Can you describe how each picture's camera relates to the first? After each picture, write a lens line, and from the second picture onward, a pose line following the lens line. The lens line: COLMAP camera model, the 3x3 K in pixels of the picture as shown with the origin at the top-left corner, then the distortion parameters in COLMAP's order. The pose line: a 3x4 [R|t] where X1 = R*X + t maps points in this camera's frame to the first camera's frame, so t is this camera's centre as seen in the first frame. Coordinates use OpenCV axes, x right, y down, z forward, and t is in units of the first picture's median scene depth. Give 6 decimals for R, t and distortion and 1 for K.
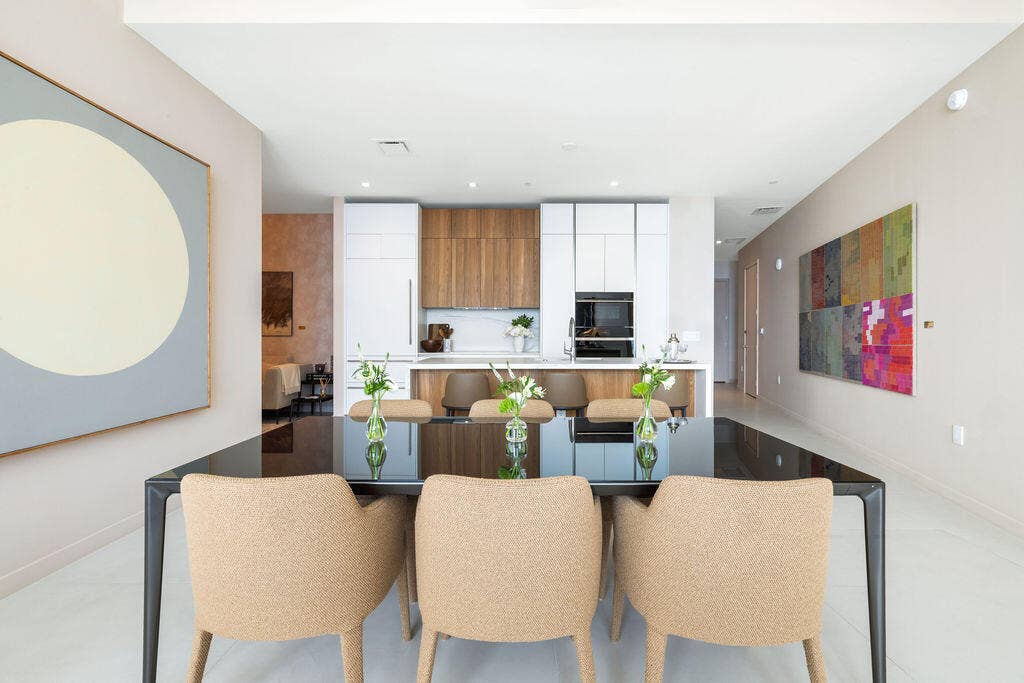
lens RADIAL K [[507.4, 0, 515.6], [0, 507.4, 345.1], [0, 0, 1]] dist [0.000230, -0.000414]
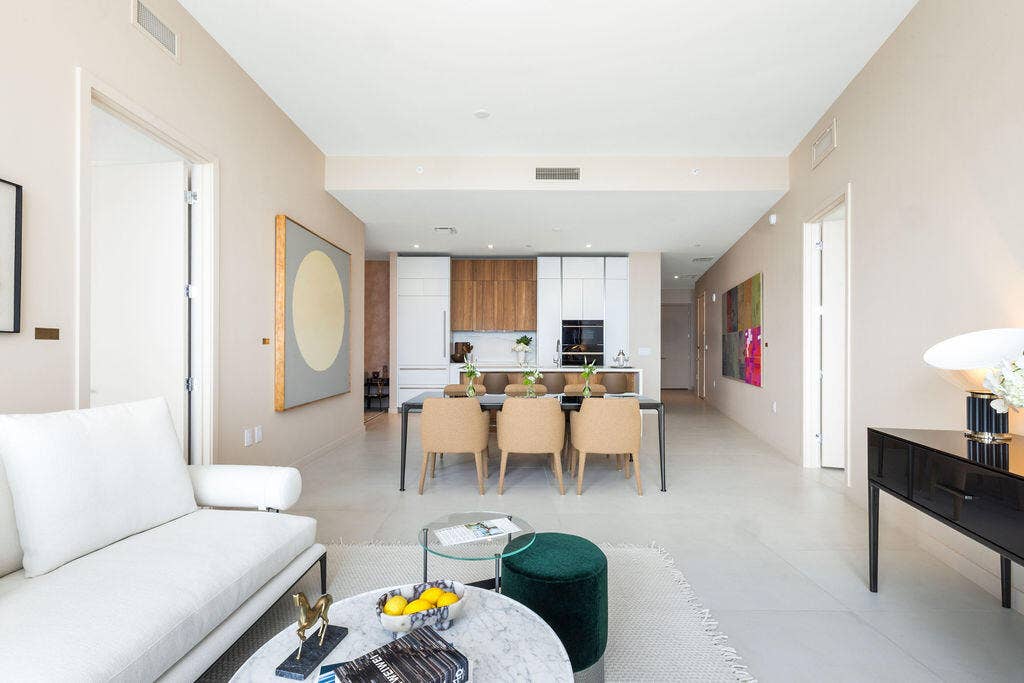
lens RADIAL K [[559.8, 0, 515.1], [0, 559.8, 351.7], [0, 0, 1]] dist [0.001094, 0.000277]
pose [[0.999802, 0.000420, 0.019884, -0.042689], [-0.000133, 0.999896, -0.014430, 0.005957], [-0.019888, 0.014425, 0.999698, -0.542750]]
